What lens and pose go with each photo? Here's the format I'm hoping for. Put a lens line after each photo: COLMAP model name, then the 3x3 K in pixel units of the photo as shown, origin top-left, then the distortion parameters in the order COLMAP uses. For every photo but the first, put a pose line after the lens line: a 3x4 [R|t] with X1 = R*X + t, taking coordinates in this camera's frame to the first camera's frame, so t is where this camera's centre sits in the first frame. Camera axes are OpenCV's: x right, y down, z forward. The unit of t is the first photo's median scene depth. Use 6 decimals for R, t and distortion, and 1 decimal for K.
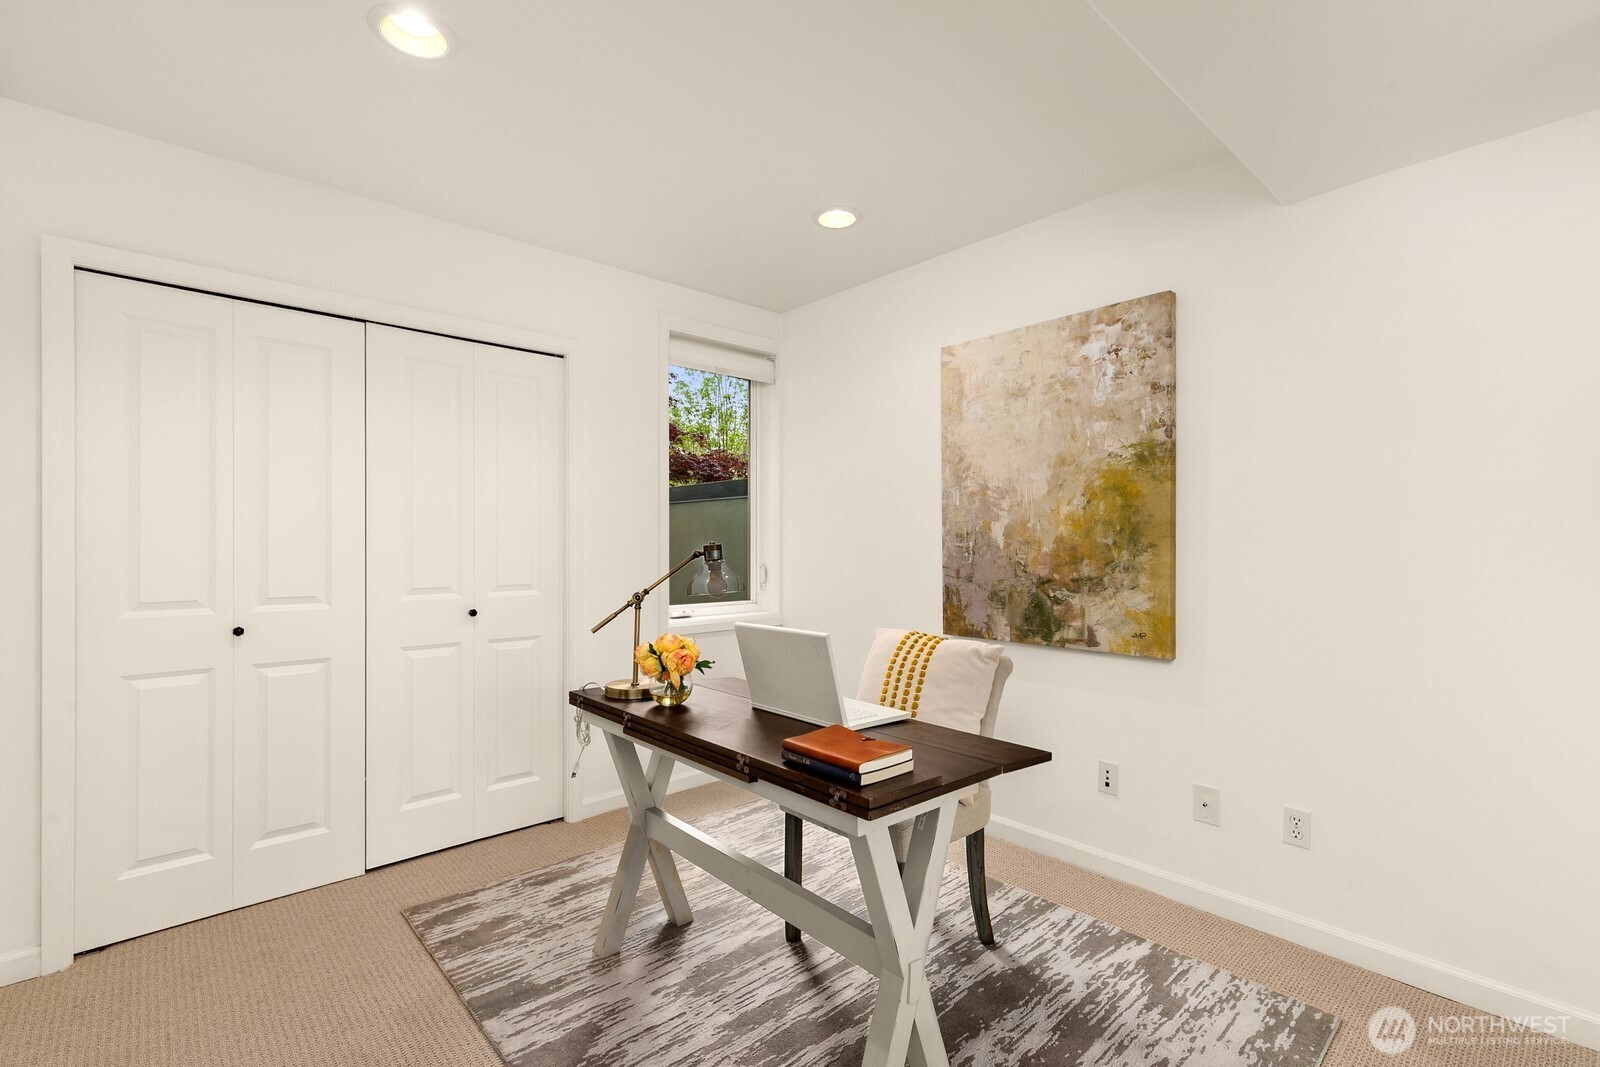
lens RADIAL K [[711.8, 0, 800.0], [0, 711.8, 538.9], [0, 0, 1]] dist [-0.000033, -0.000795]
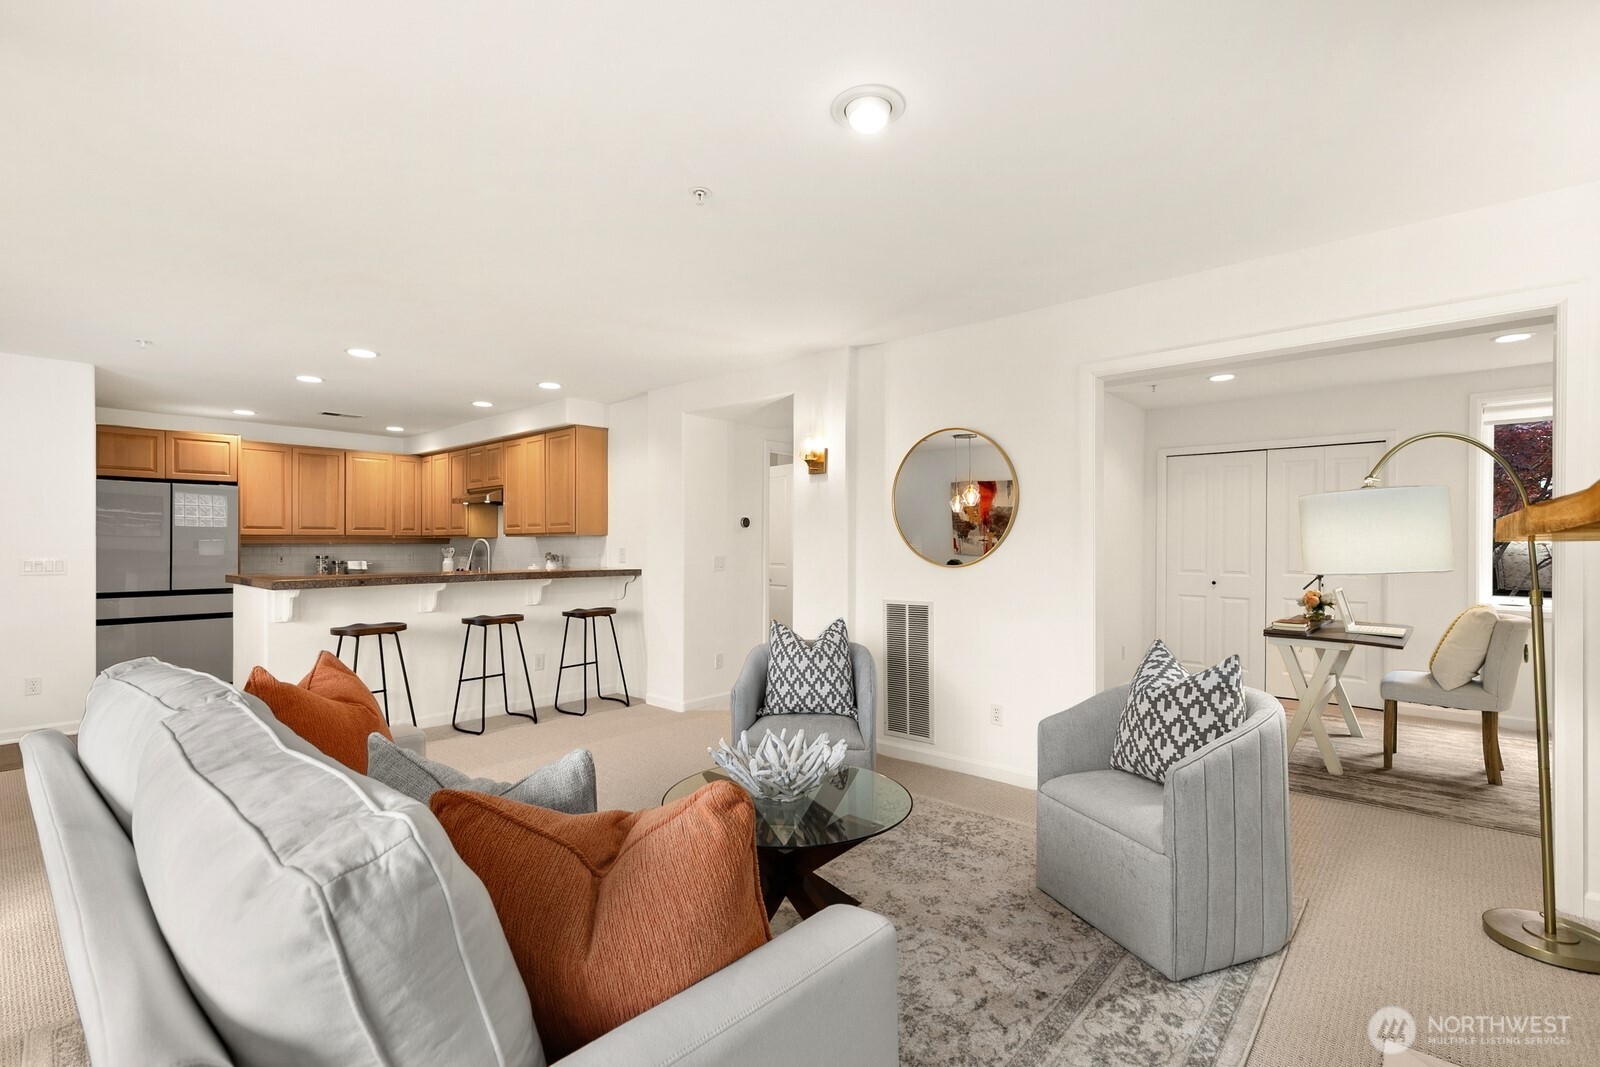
lens RADIAL K [[711.8, 0, 800.0], [0, 711.8, 538.9], [0, 0, 1]] dist [-0.000033, -0.000795]
pose [[0.107409, -0.001187, -0.994214, 1.816794], [0.002126, 0.999997, -0.000964, -0.034111], [0.994213, -0.002010, 0.107412, -0.870367]]
